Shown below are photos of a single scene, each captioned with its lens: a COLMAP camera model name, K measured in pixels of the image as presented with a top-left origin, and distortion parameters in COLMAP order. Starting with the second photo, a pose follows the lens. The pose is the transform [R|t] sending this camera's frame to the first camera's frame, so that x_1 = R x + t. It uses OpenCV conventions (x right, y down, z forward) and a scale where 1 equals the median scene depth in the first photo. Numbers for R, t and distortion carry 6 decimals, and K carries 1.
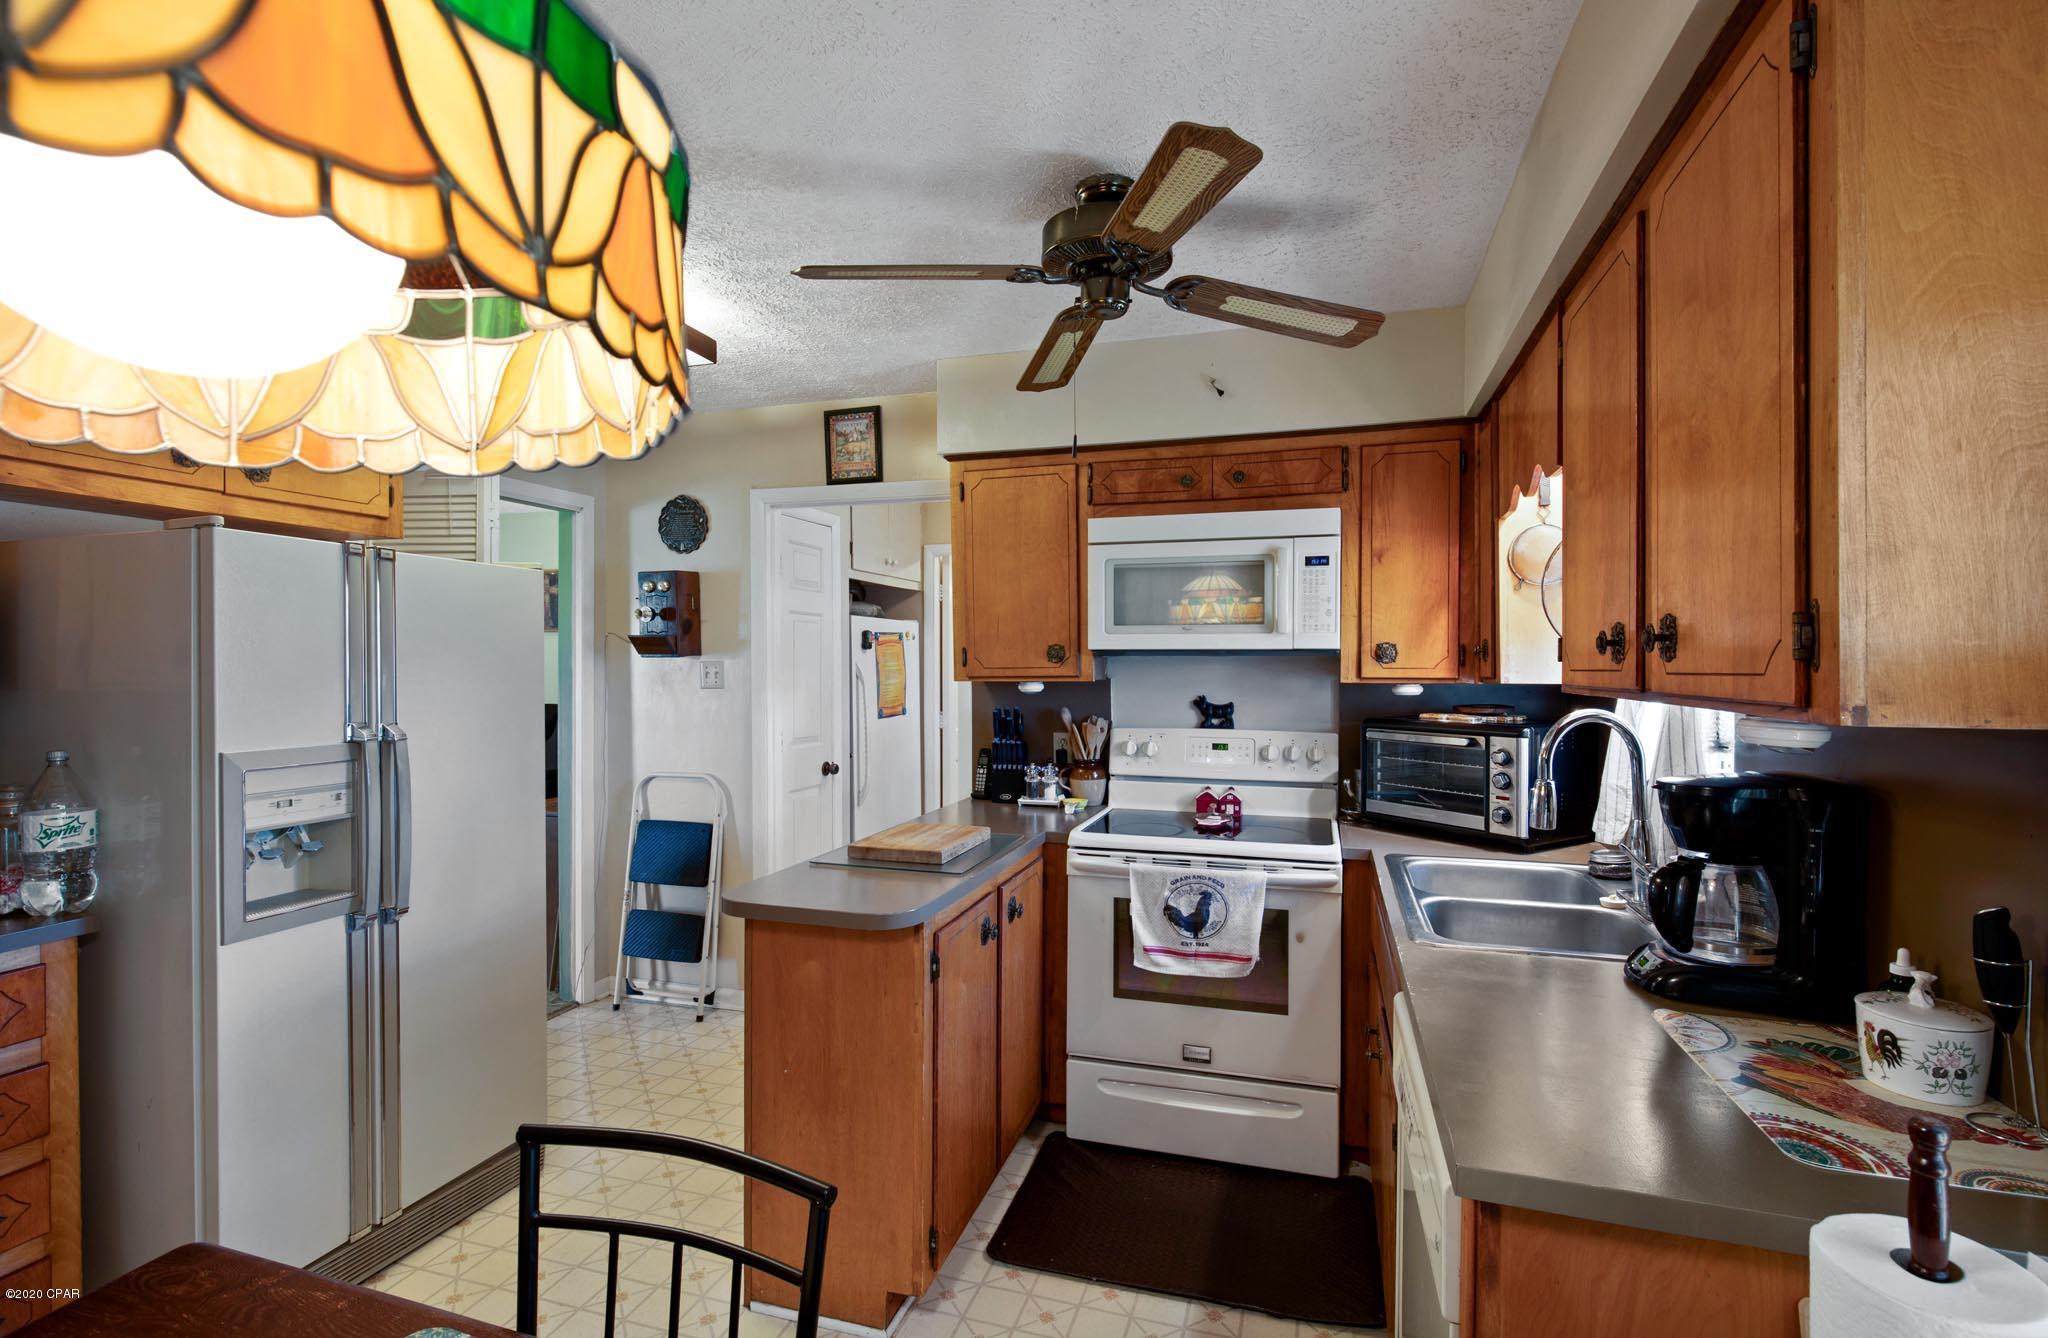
lens RADIAL K [[942.1, 0, 1025.2], [0, 942.1, 676.2], [0, 0, 1]] dist [-0.001064, 0.000069]
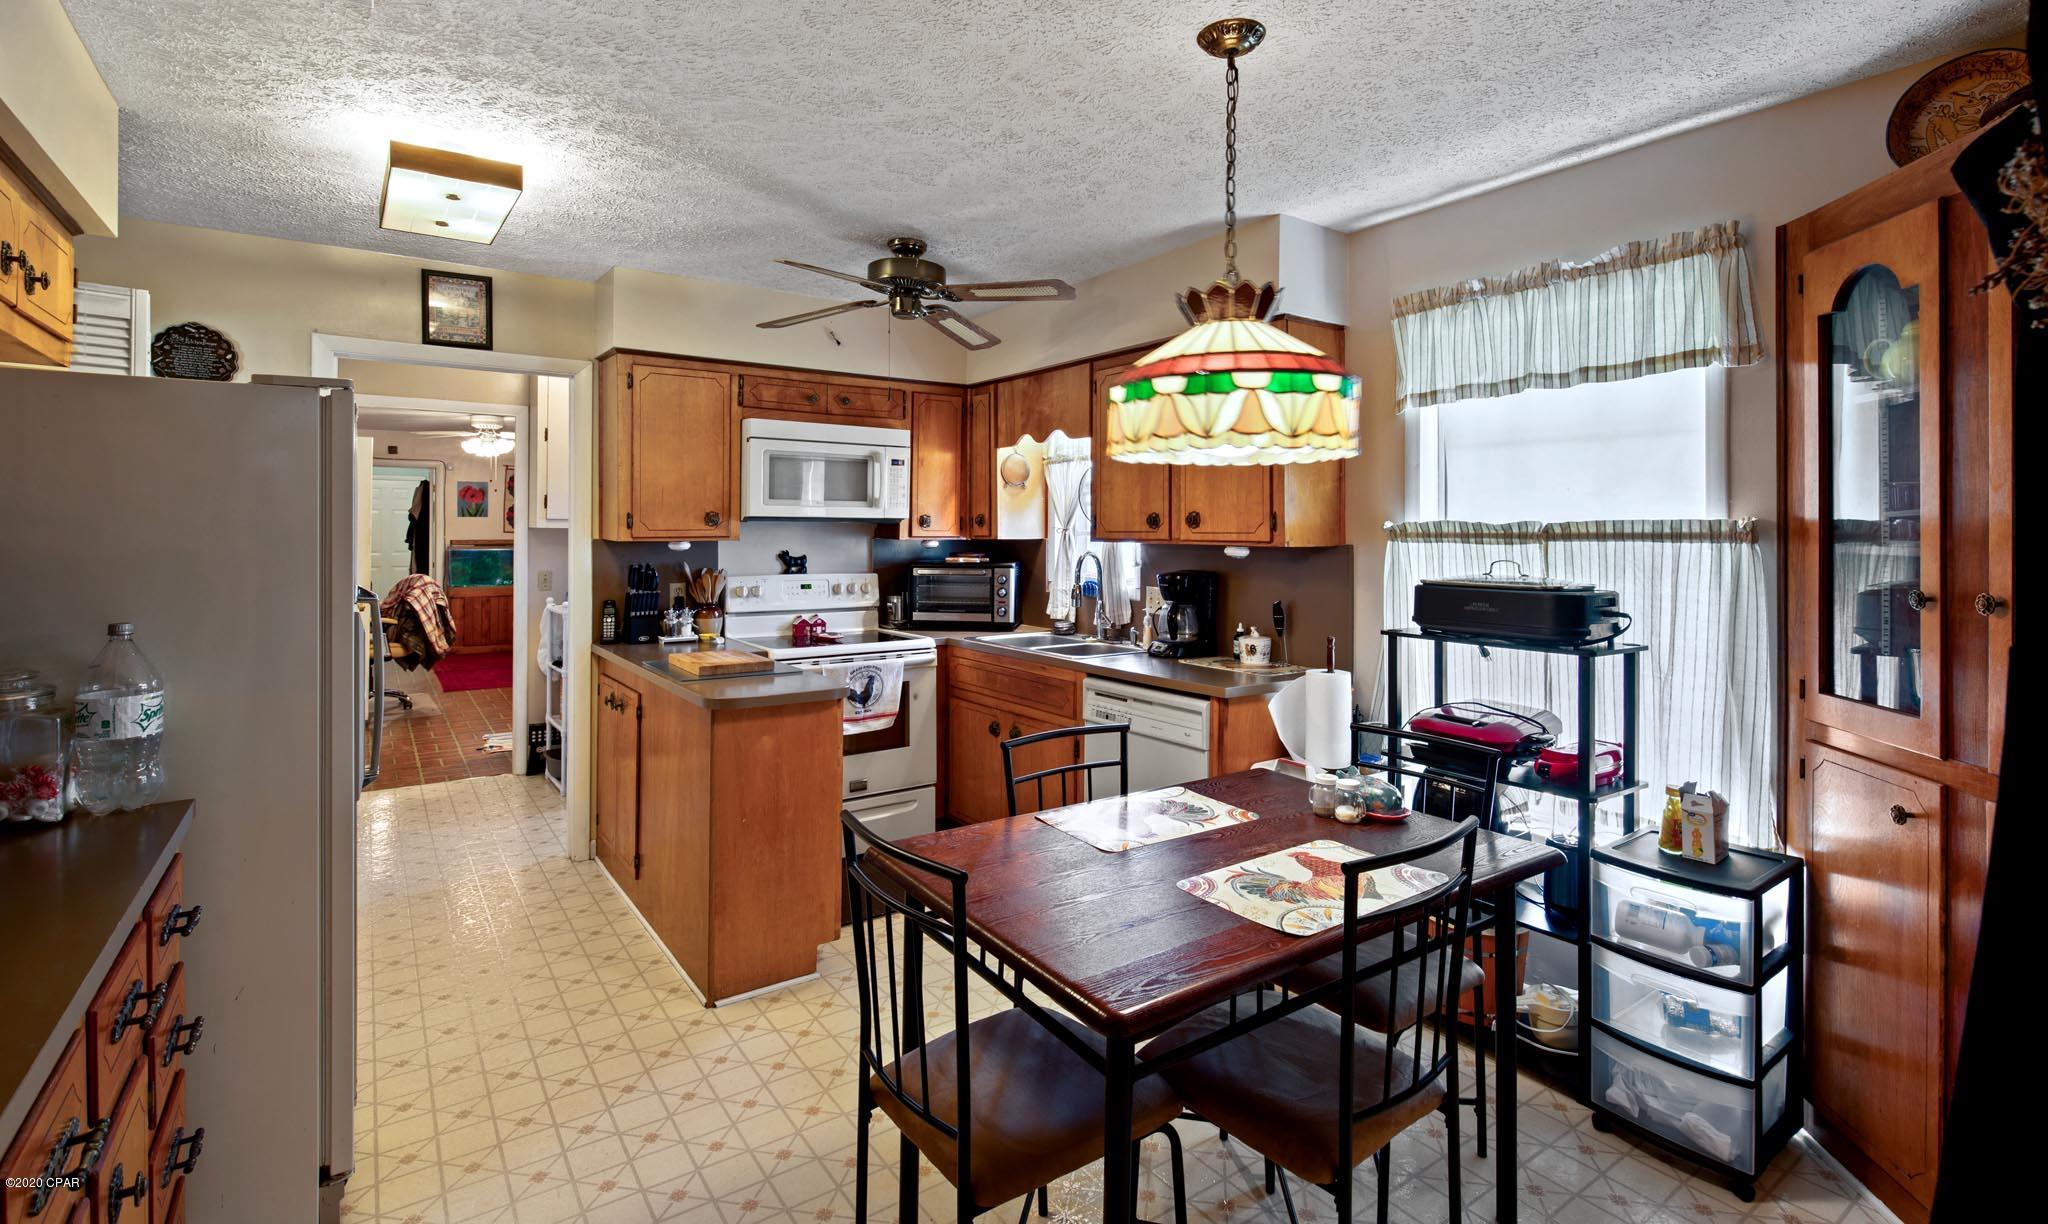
lens RADIAL K [[949.8, 0, 1026.8], [0, 949.8, 527.7], [0, 0, 1]] dist [0.001261, 0.000074]
pose [[0.609008, 0.003540, 0.793157, -0.742884], [0.005666, 0.999945, -0.008814, 0.001756], [-0.793144, 0.009862, 0.608954, -0.125318]]
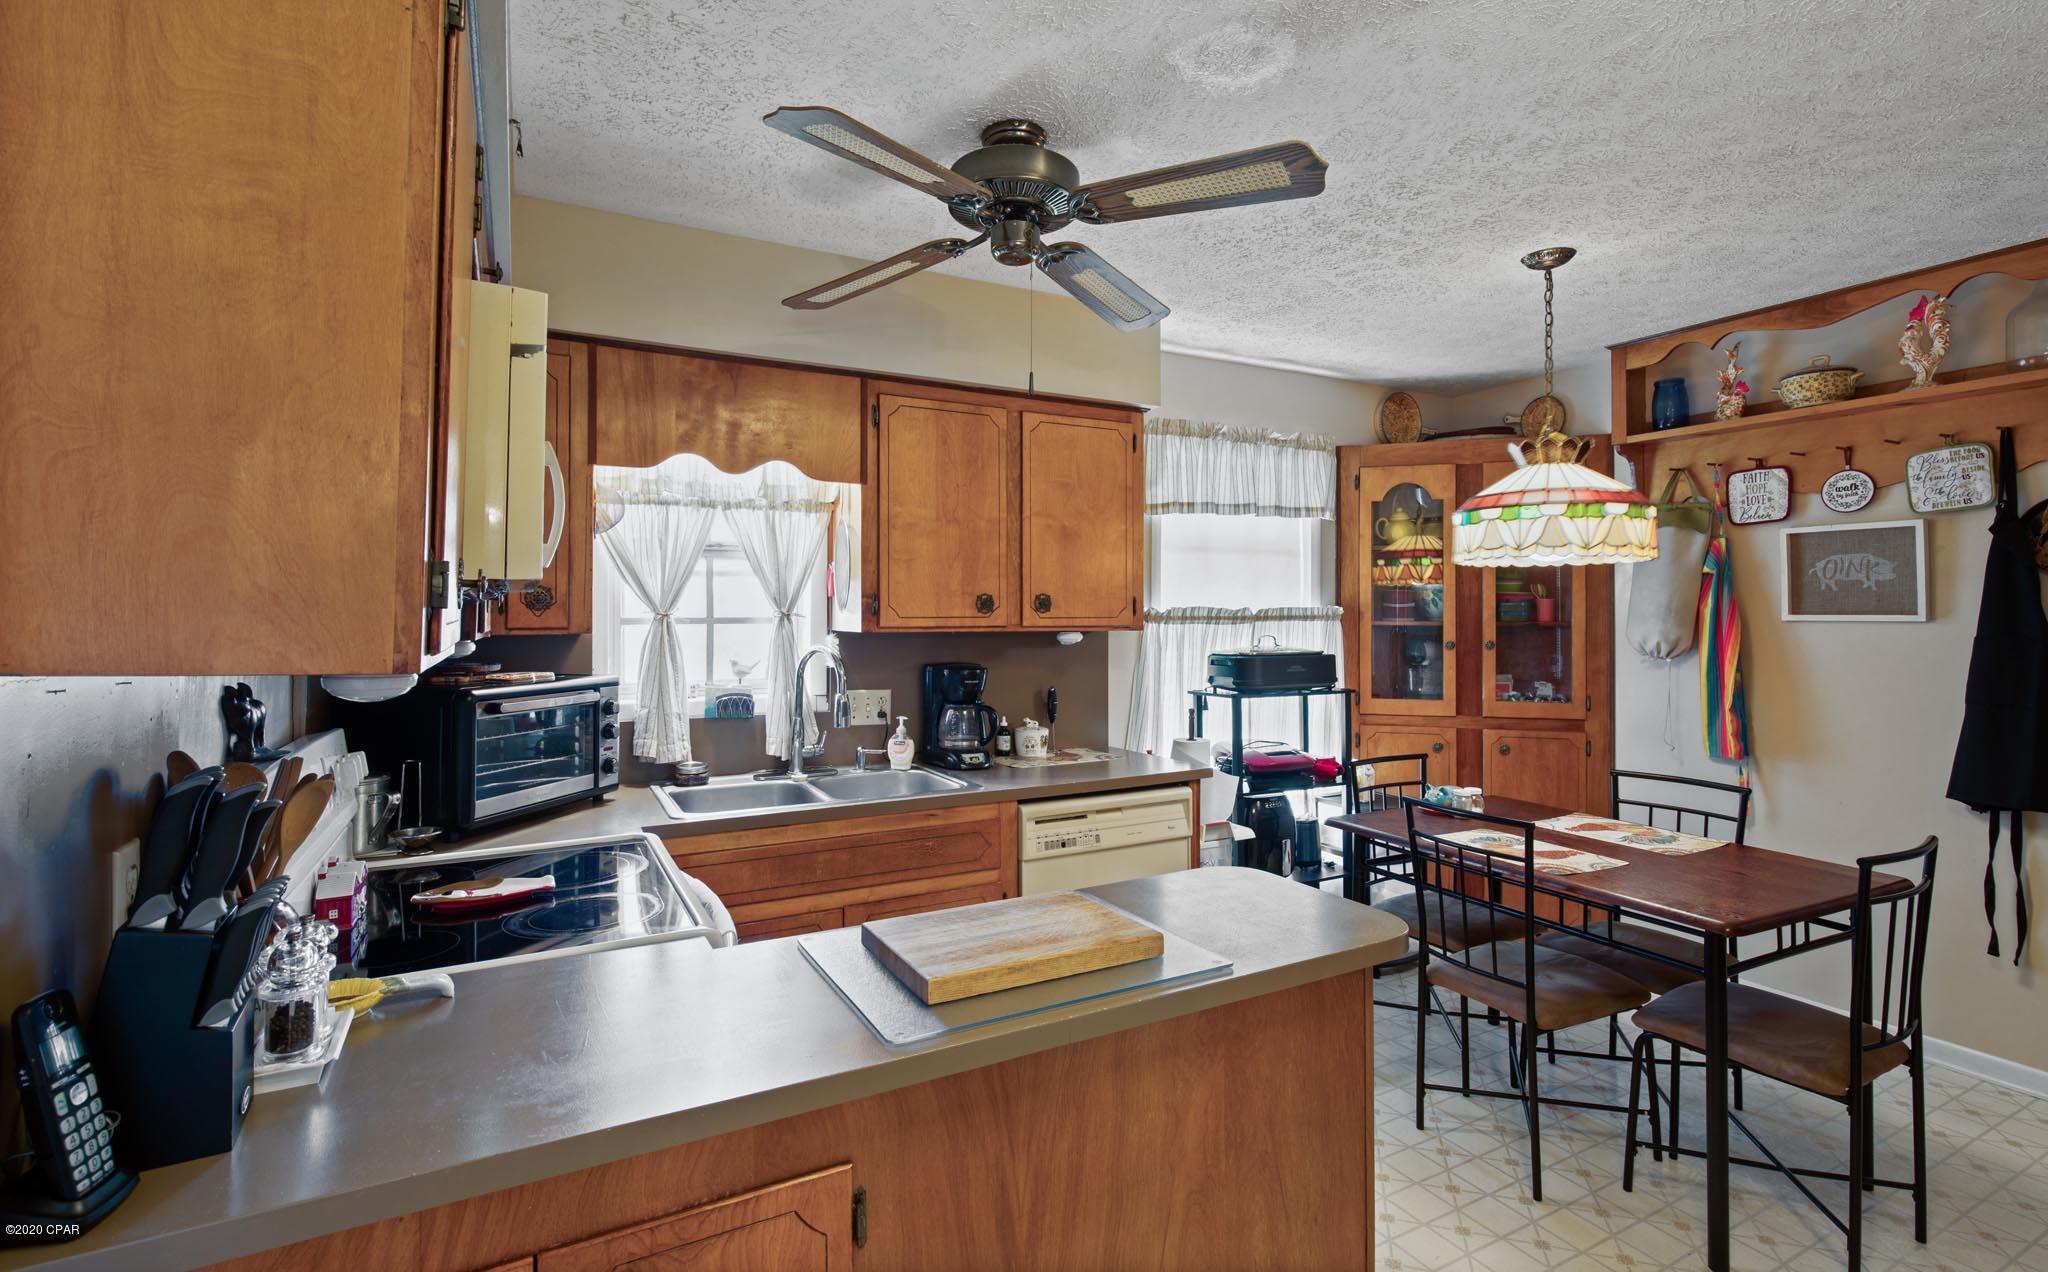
lens RADIAL K [[944.9, 0, 1028.6], [0, 944.9, 605.9], [0, 0, 1]] dist [-0.000706, -0.001039]
pose [[-0.717477, 0.005963, 0.696557, -0.411136], [0.008057, 0.999968, -0.000261, -0.013635], [-0.696536, 0.005425, -0.717501, 1.137621]]
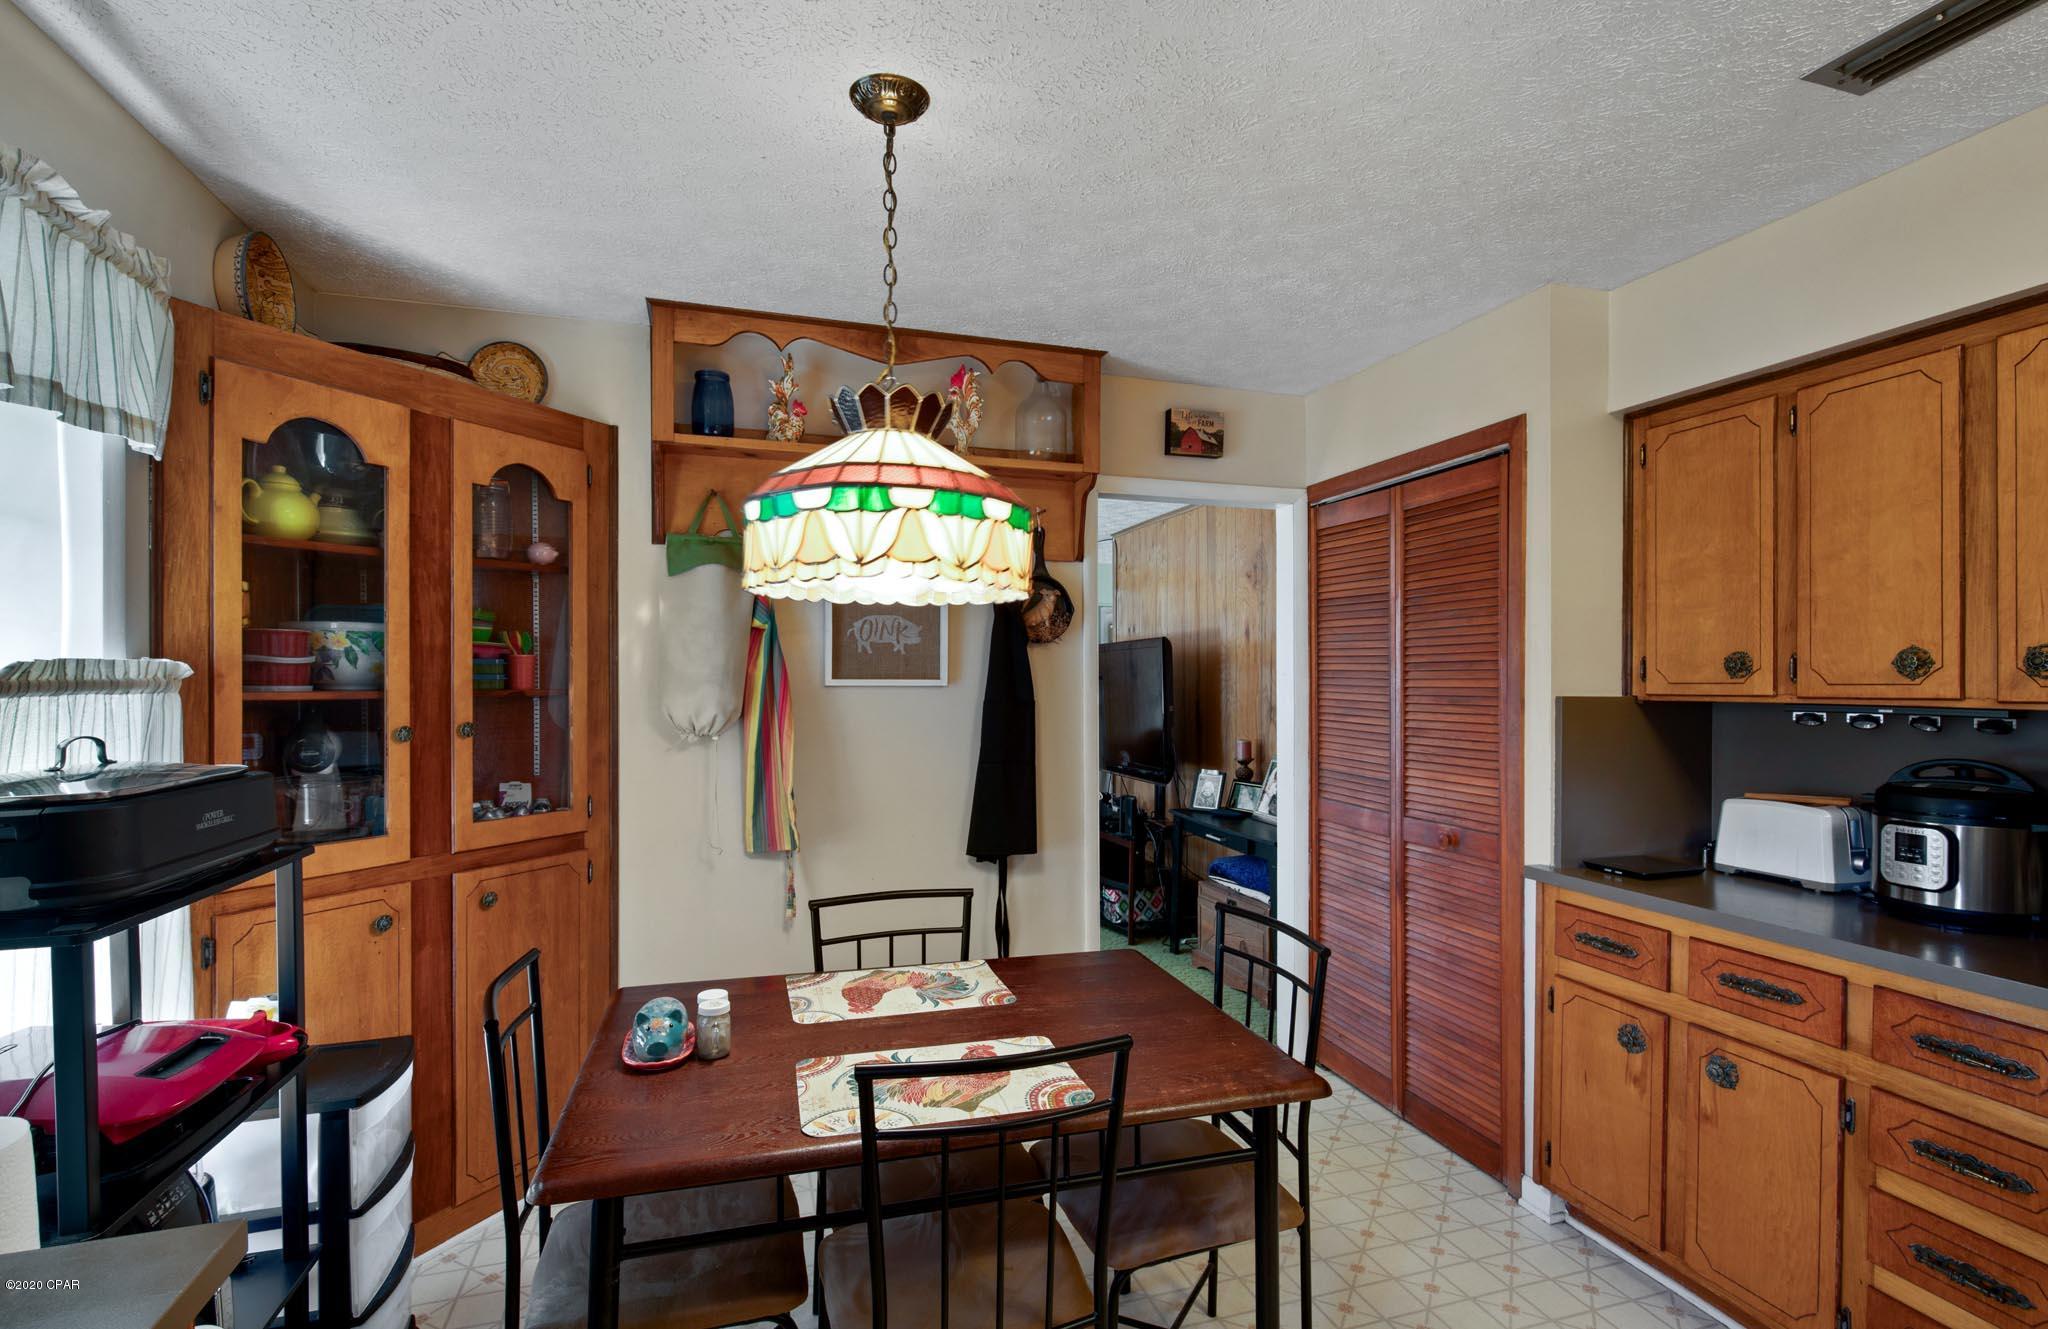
lens RADIAL K [[953.4, 0, 1034.9], [0, 953.4, 687.6], [0, 0, 1]] dist [0.000596, 0.000031]
pose [[-0.815548, 0.003943, -0.578676, 0.109731], [-0.007935, 0.999807, 0.017994, -0.007382], [0.578635, 0.019267, -0.815359, 0.665072]]
